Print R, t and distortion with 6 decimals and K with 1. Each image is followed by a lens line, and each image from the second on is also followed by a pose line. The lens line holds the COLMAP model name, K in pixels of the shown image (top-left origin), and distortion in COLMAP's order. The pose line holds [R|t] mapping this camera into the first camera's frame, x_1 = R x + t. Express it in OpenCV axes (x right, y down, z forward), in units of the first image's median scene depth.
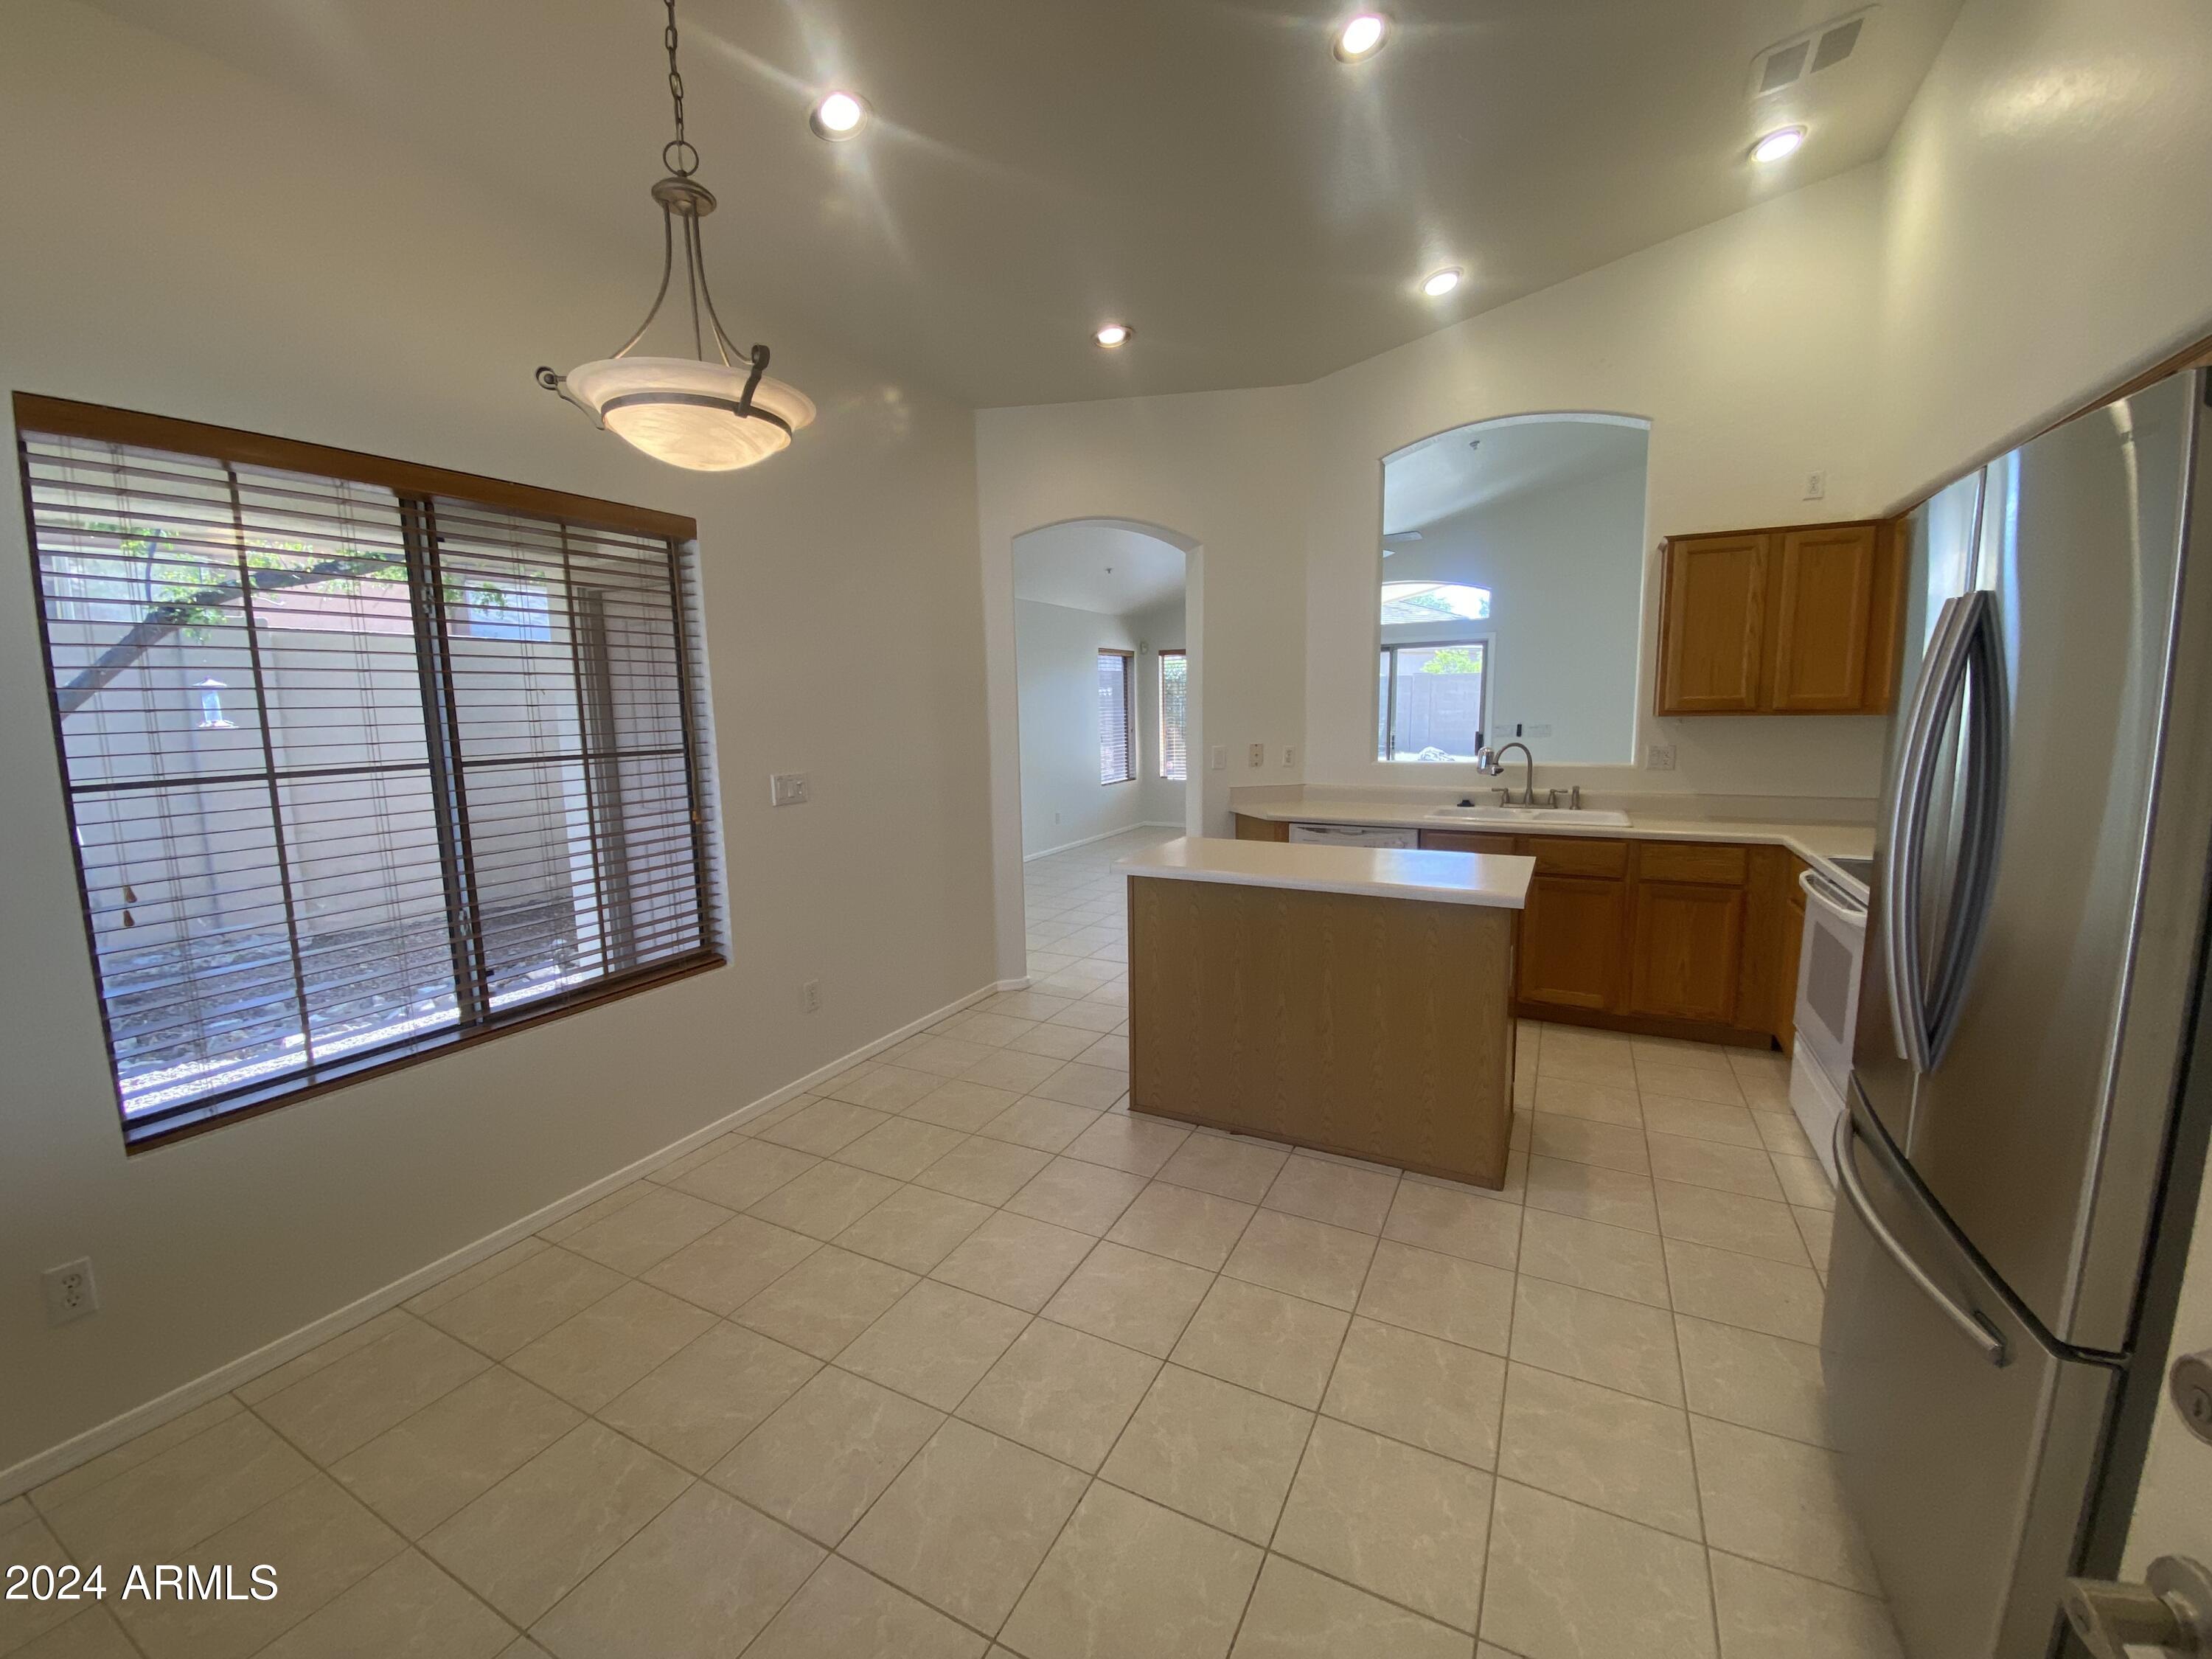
lens RADIAL K [[893.4, 0, 1103.1], [0, 893.4, 826.9], [0, 0, 1]] dist [0.031406, -0.023667]
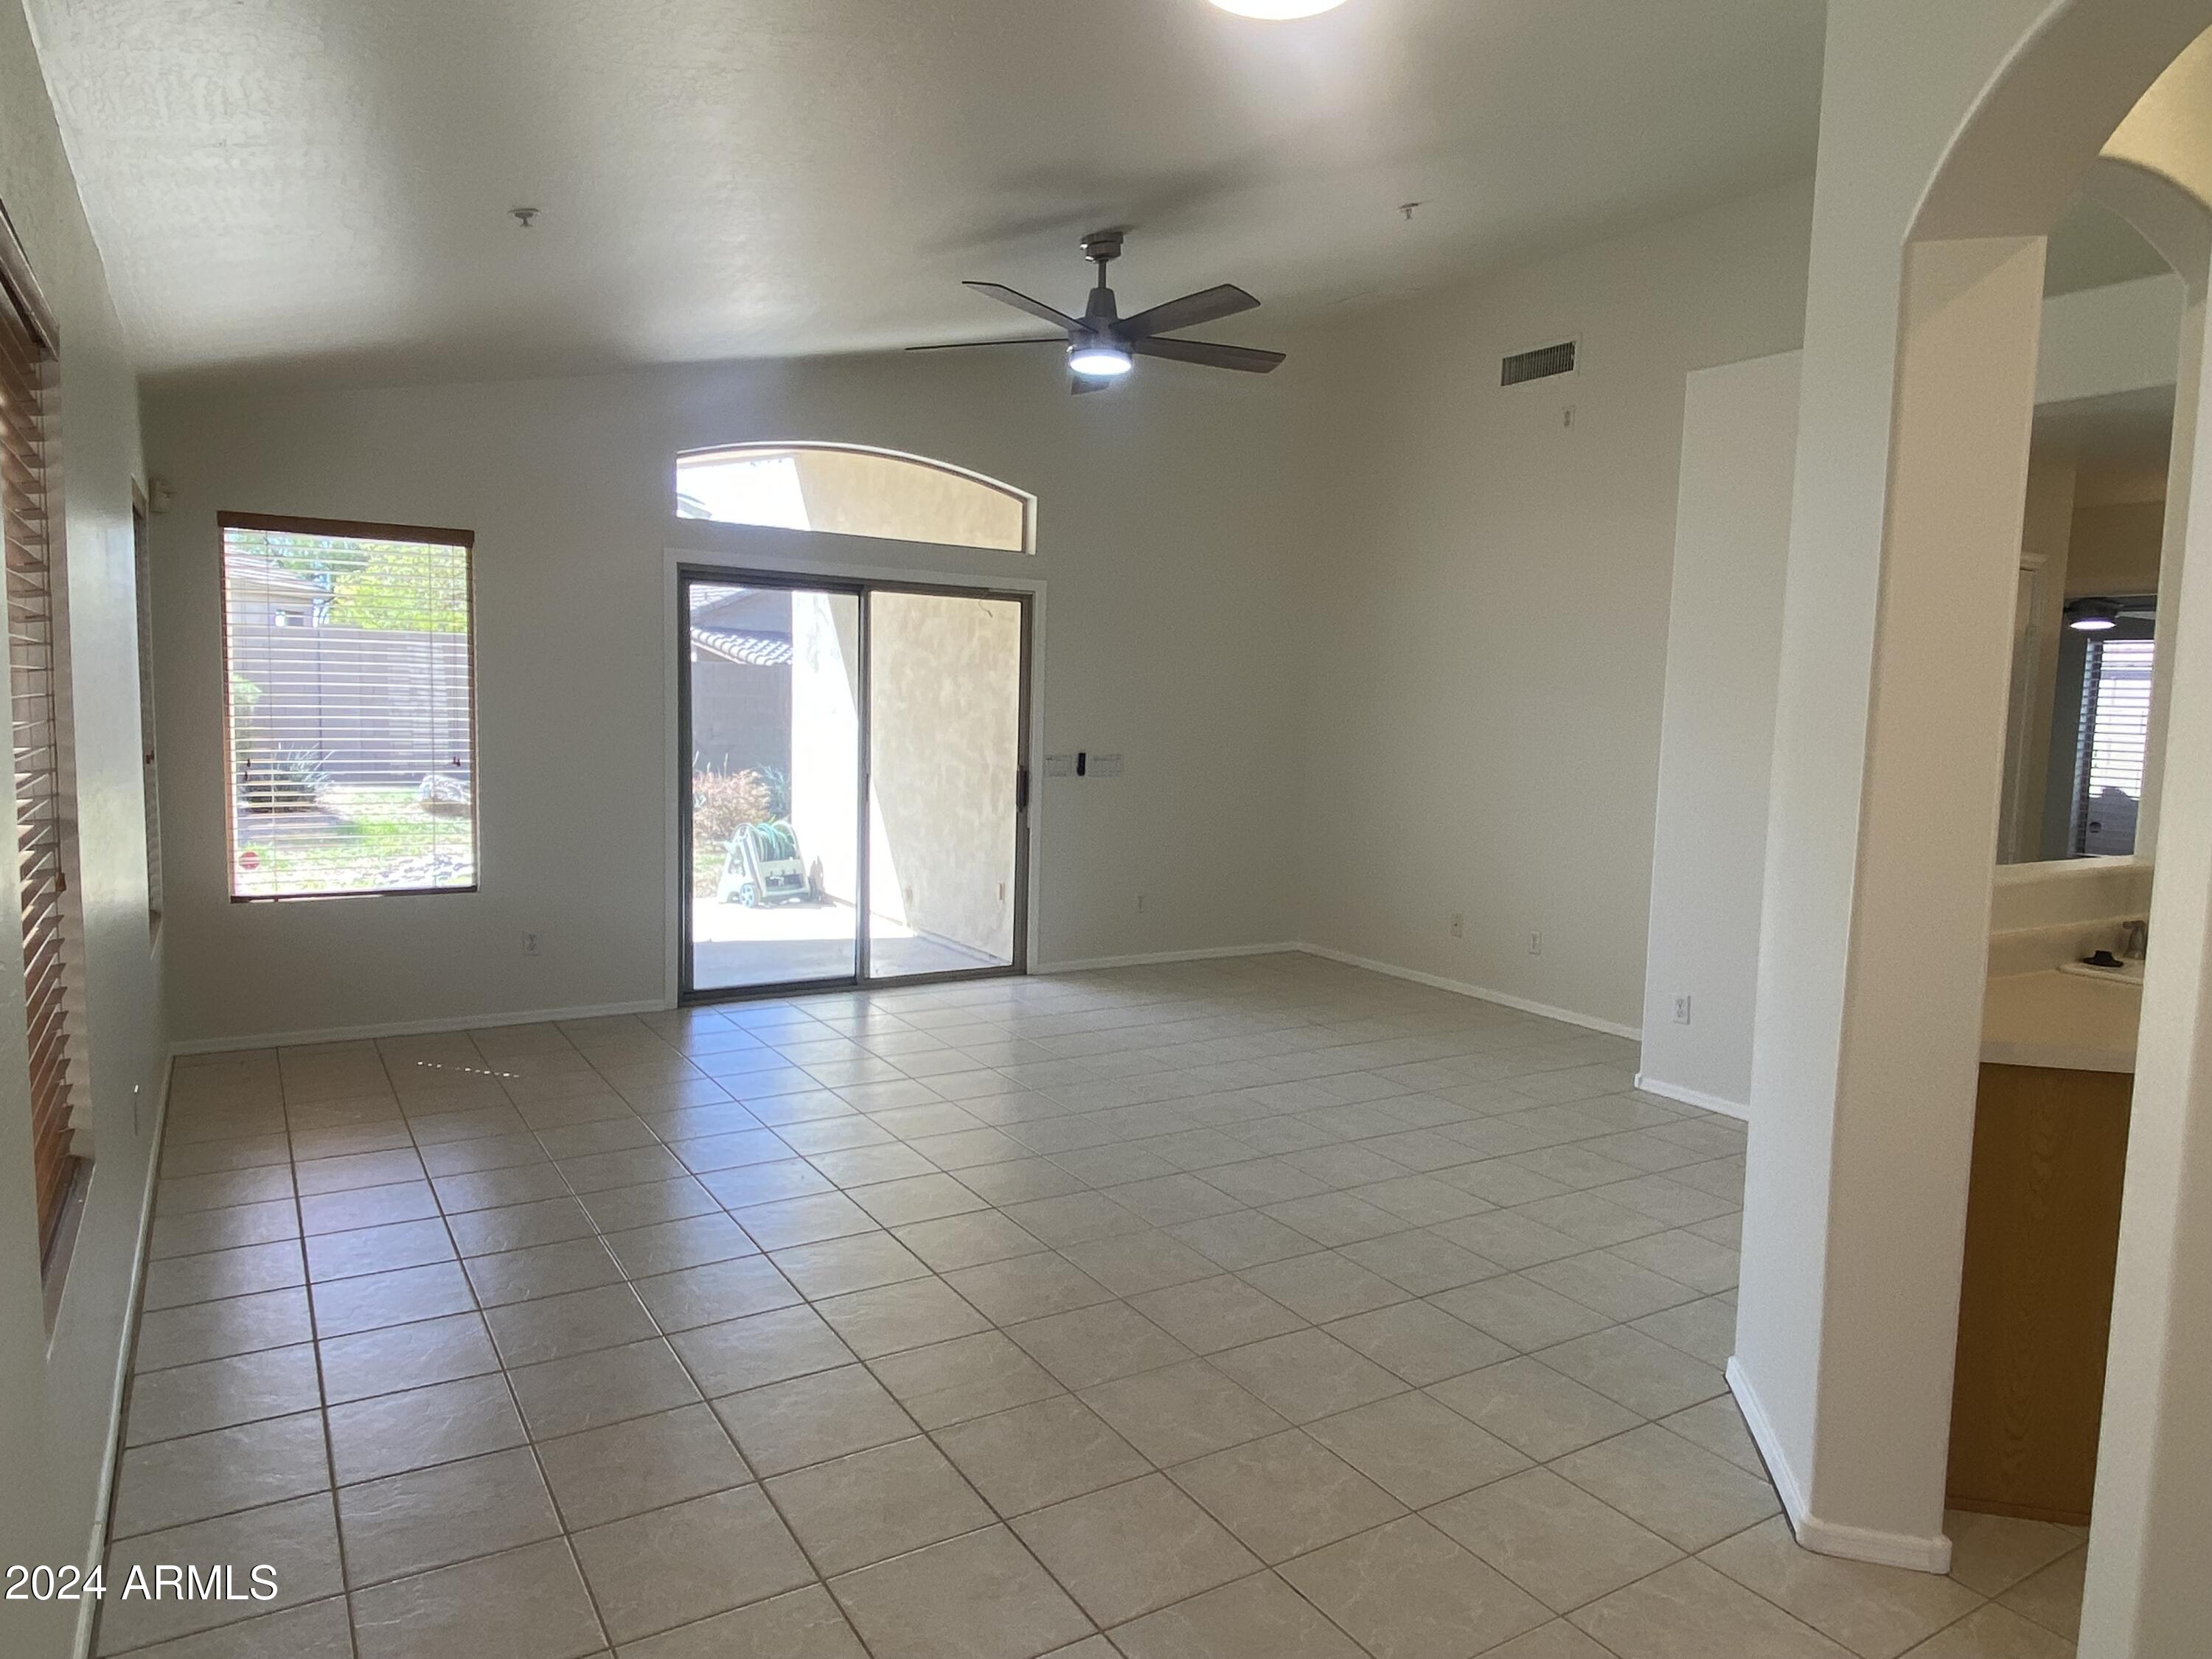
lens RADIAL K [[1361.3, 0, 1106.0], [0, 1361.3, 829.5], [0, 0, 1]] dist [0.001334, 0.000236]
pose [[0.499421, -0.043761, 0.865253, -0.253238], [0.073561, 0.997259, 0.007978, -0.072135], [-0.863231, 0.059664, 0.501271, 0.563757]]
